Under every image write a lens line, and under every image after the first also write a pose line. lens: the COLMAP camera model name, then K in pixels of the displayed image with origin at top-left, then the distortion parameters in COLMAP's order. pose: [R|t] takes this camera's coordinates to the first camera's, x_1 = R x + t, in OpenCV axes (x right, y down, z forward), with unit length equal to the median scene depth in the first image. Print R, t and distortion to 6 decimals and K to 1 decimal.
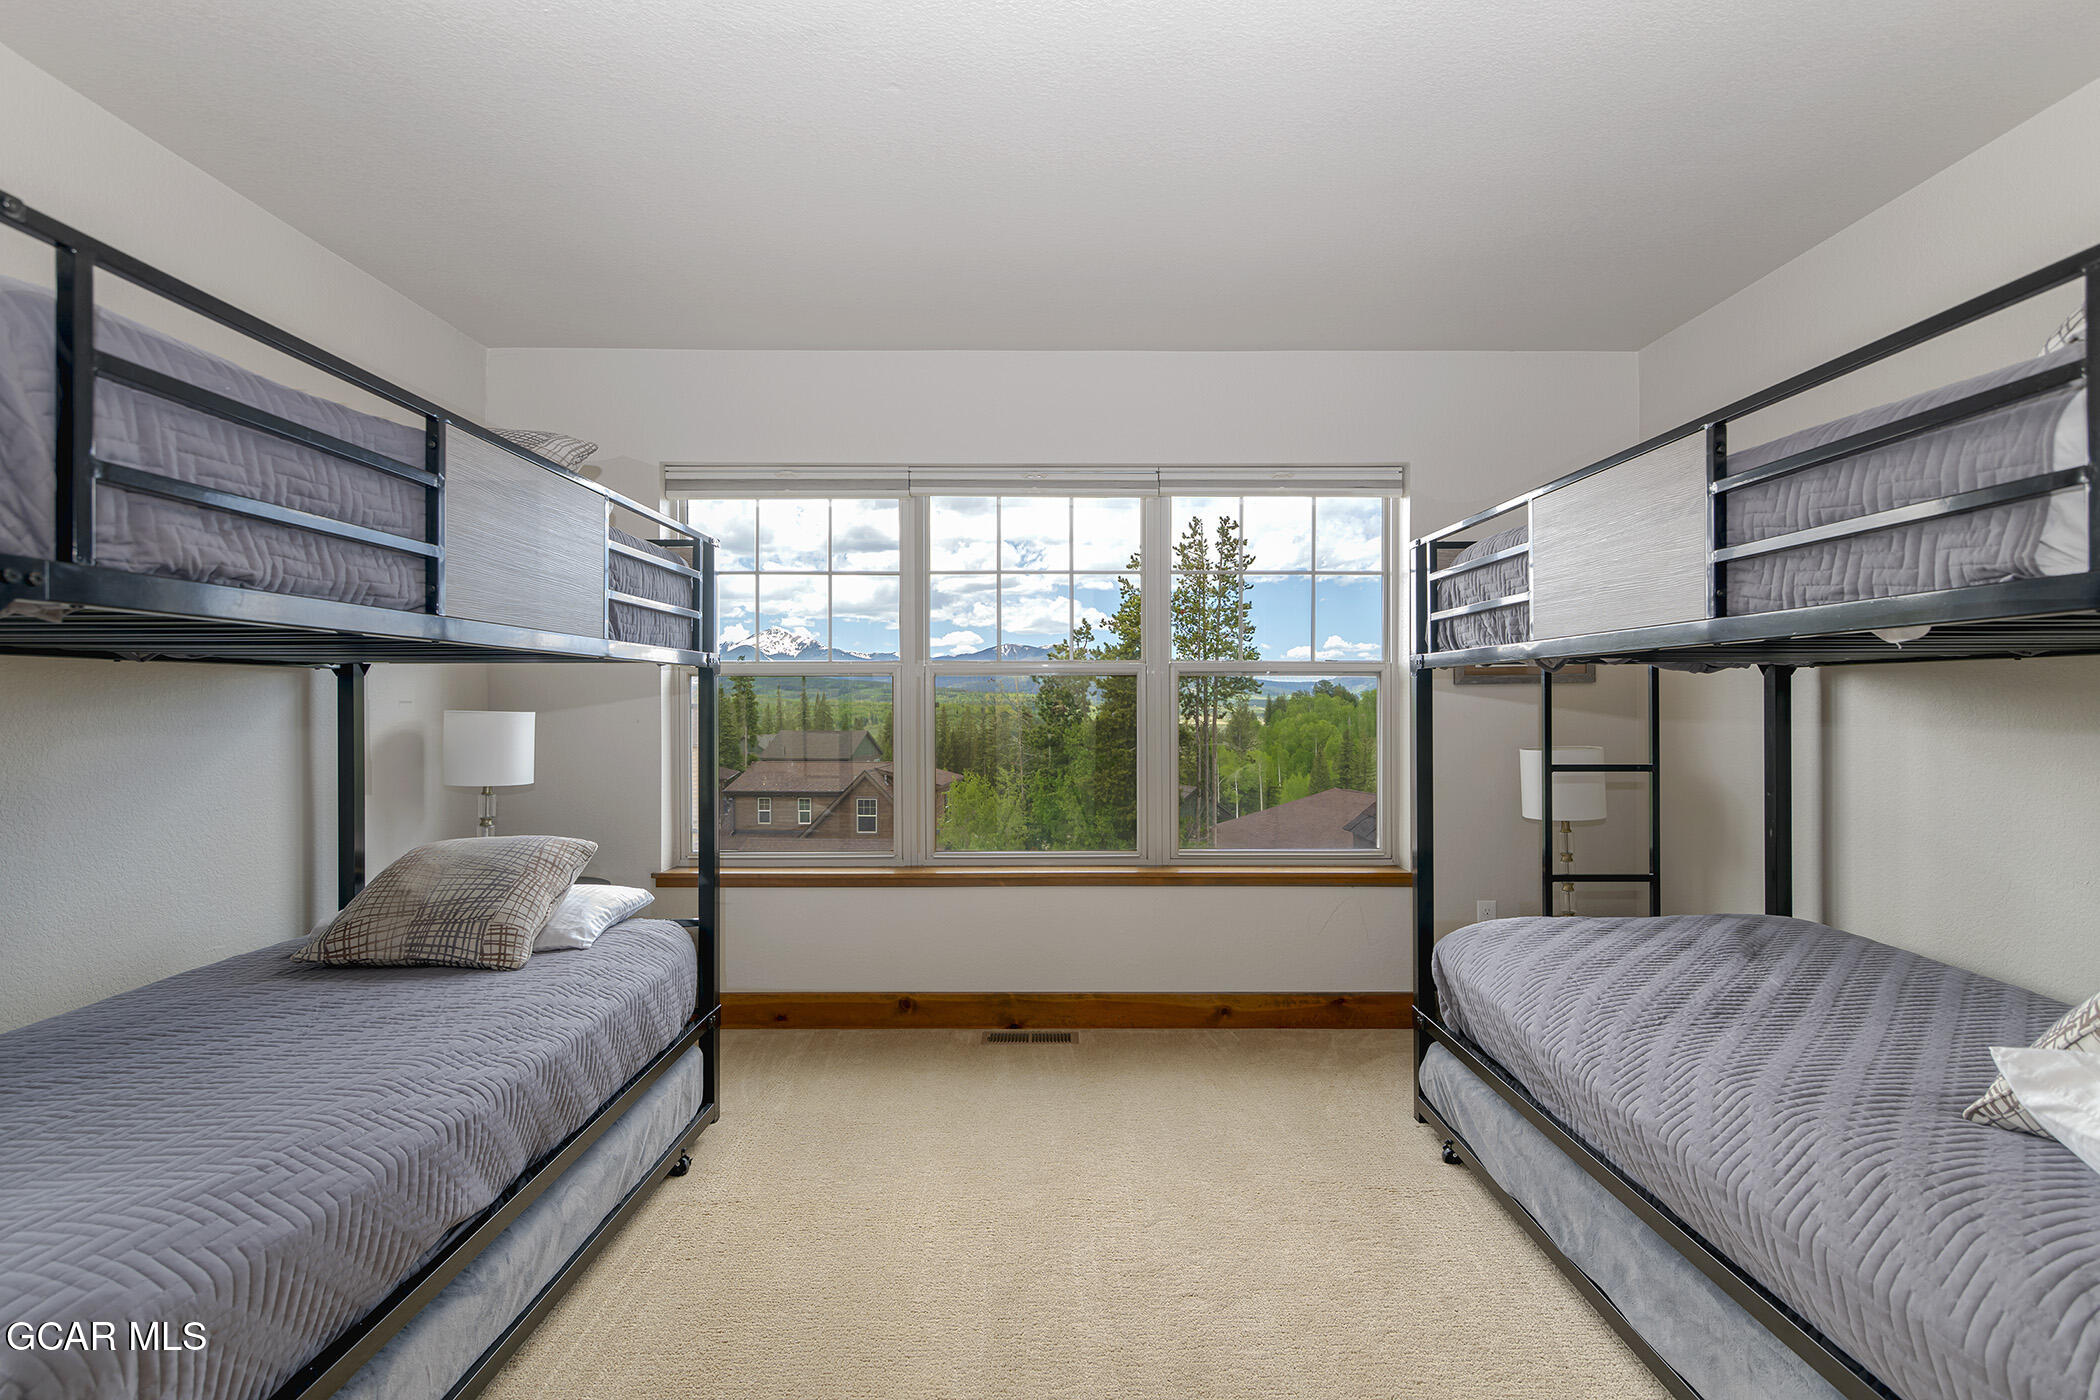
lens RADIAL K [[1001.3, 0, 1054.7], [0, 1001.3, 703.6], [0, 0, 1]] dist [0.006236, -0.002138]
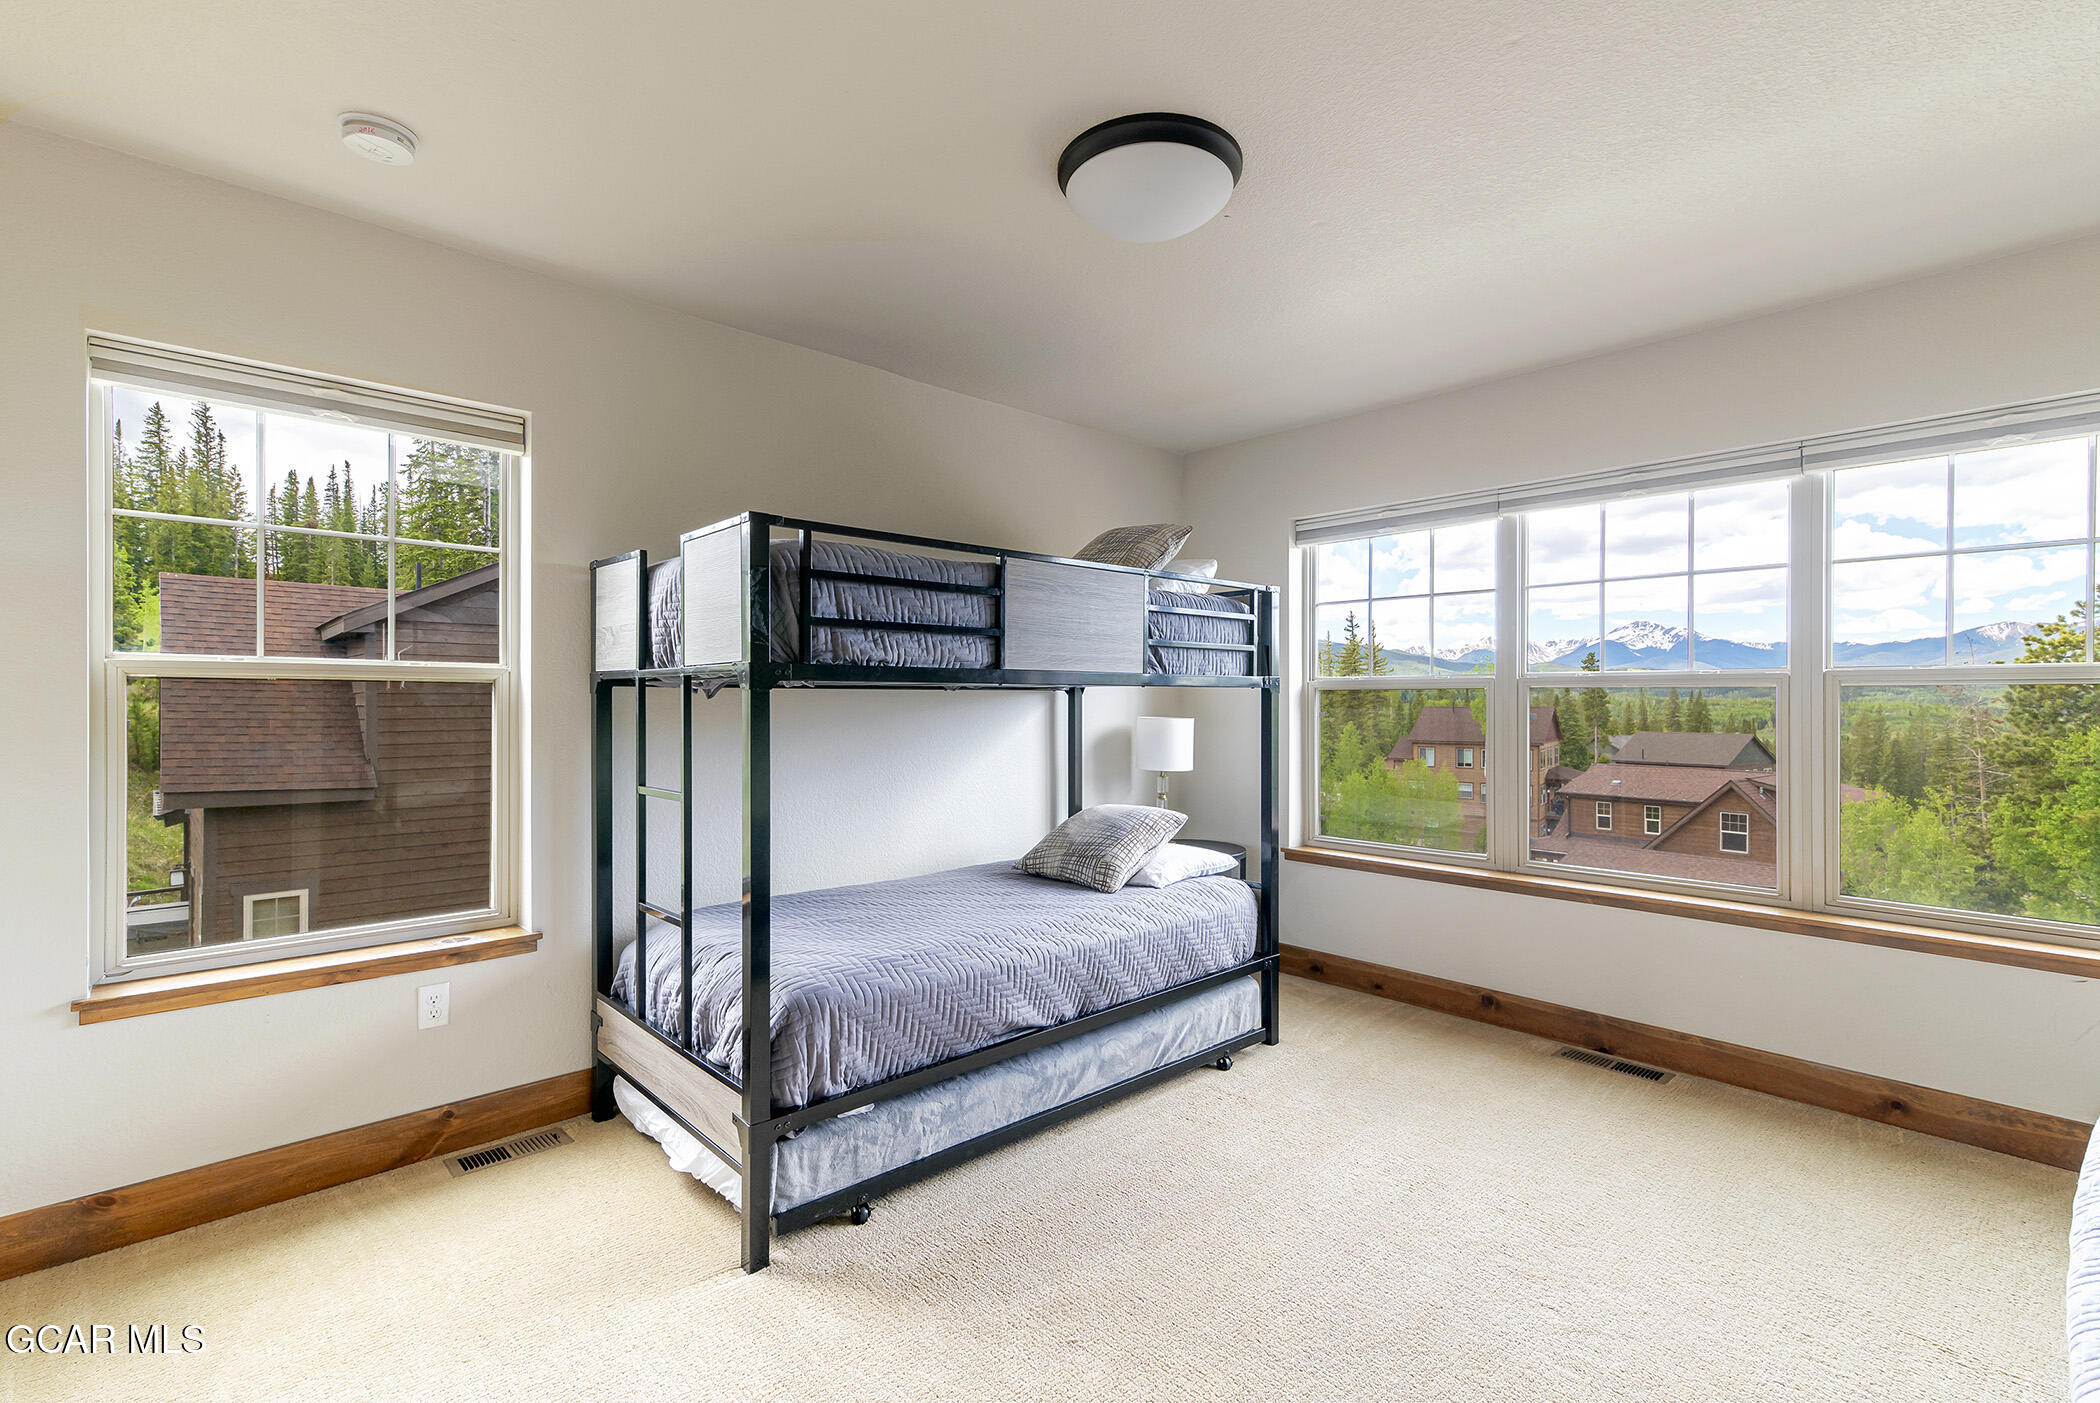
lens RADIAL K [[956.3, 0, 1057.2], [0, 956.3, 699.5], [0, 0, 1]] dist [0.018465, 0.001201]
pose [[0.682752, 0.002204, -0.730647, 0.299052], [-0.003322, 0.999994, -0.000088, -0.016341], [0.730643, 0.002488, 0.682755, -0.025132]]
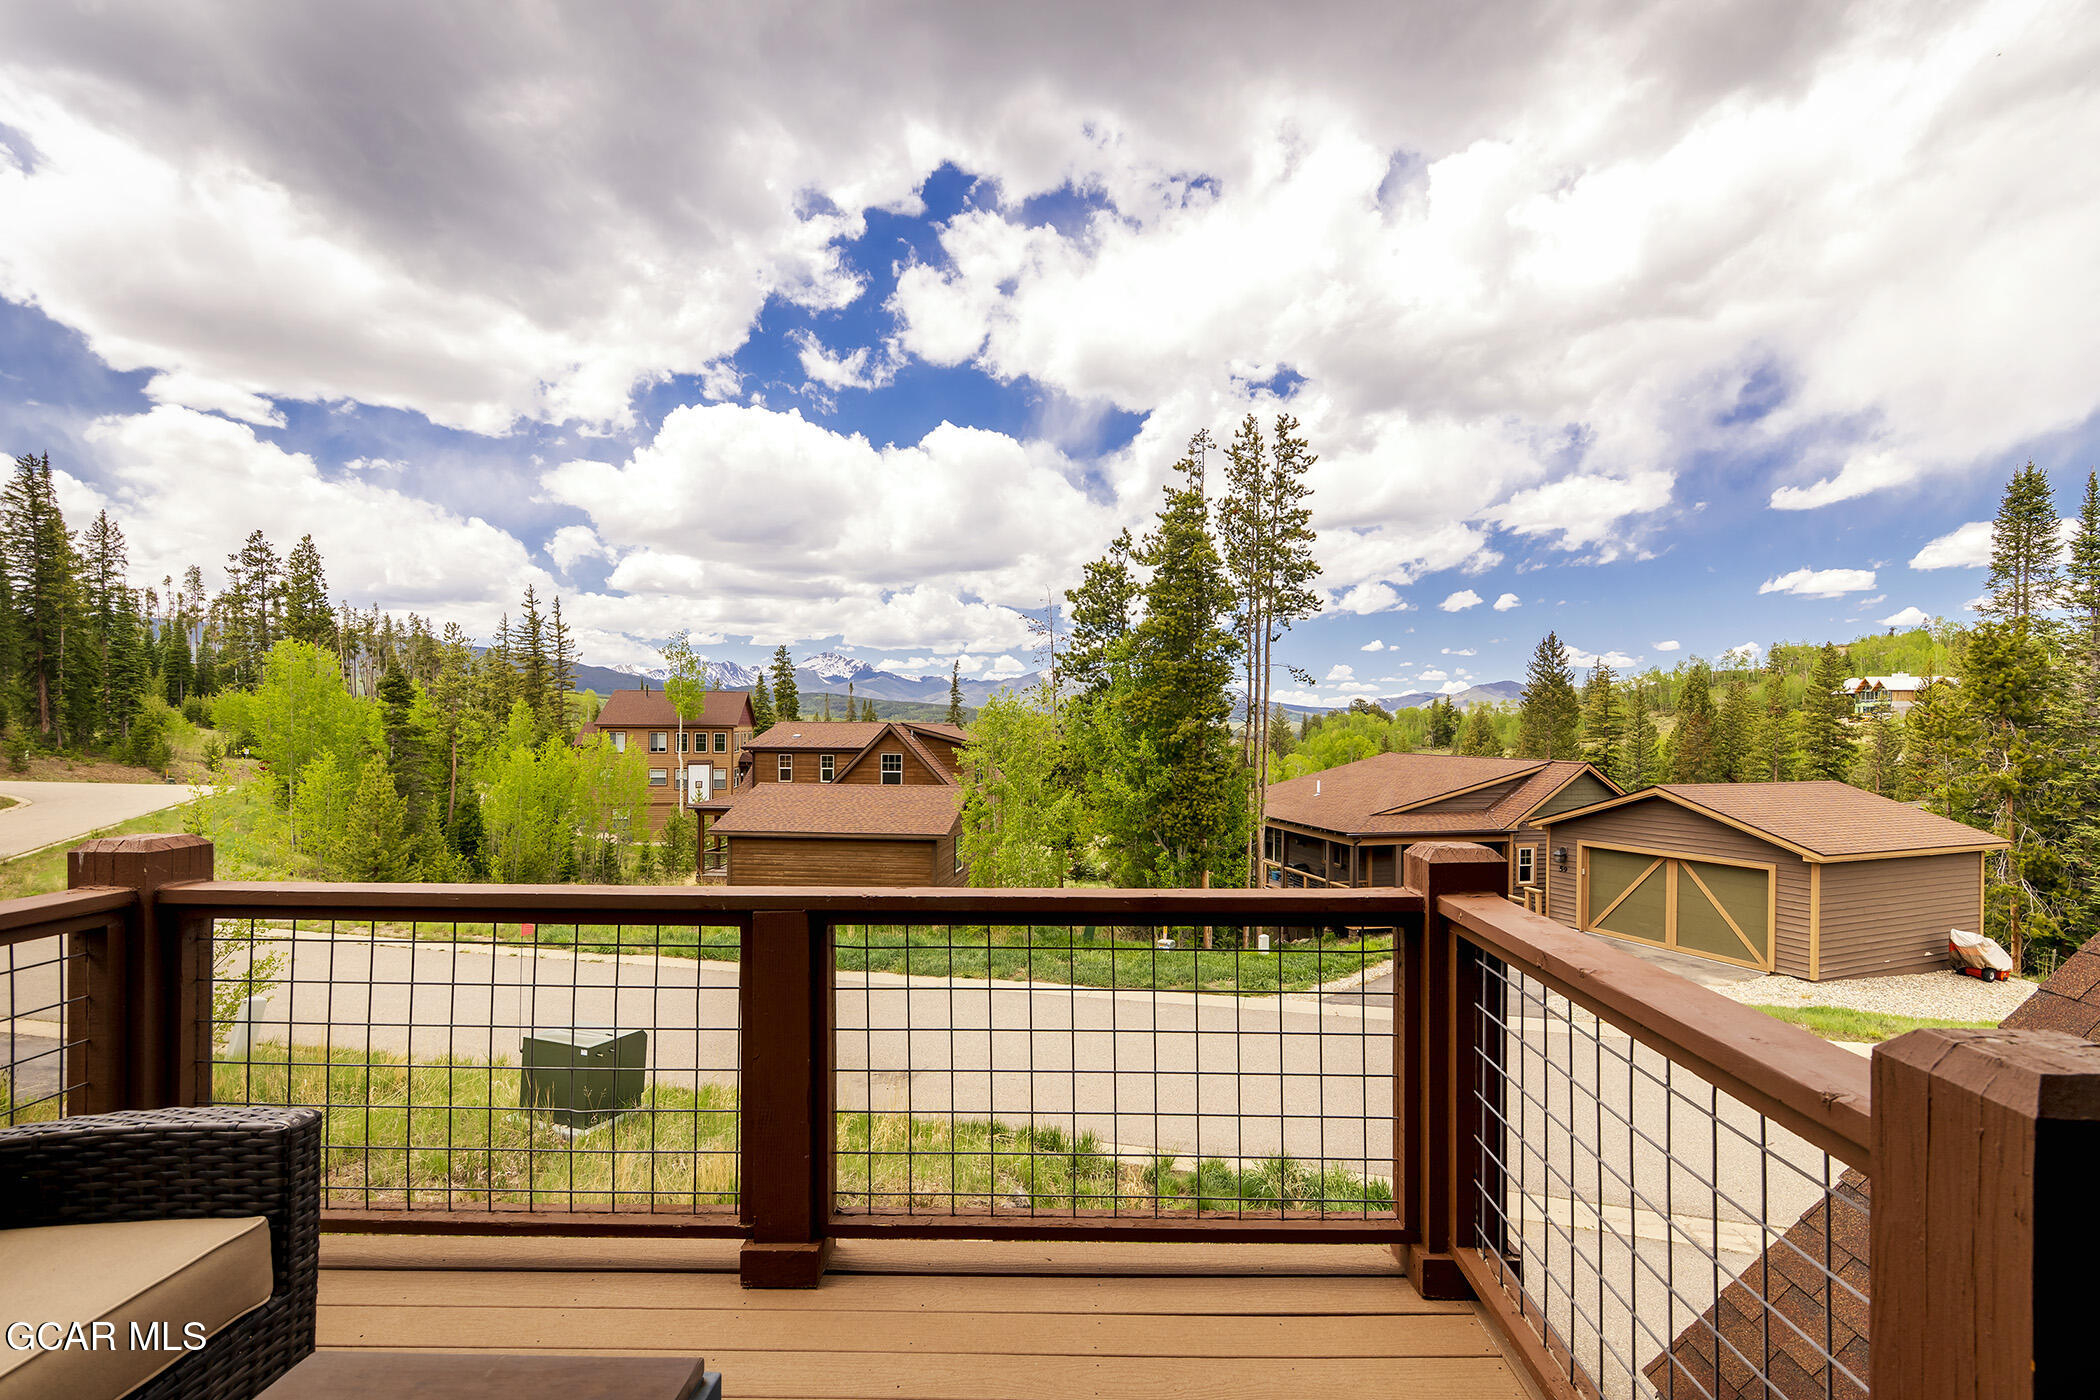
lens RADIAL K [[956.3, 0, 1079.2], [0, 956.3, 733.1], [0, 0, 1]] dist [0.018465, 0.001201]
pose [[0.999766, 0.012158, -0.017908, 0.060891], [-0.012077, 0.999916, 0.004640, 0.903019], [0.017963, -0.004423, 0.999829, 1.296381]]
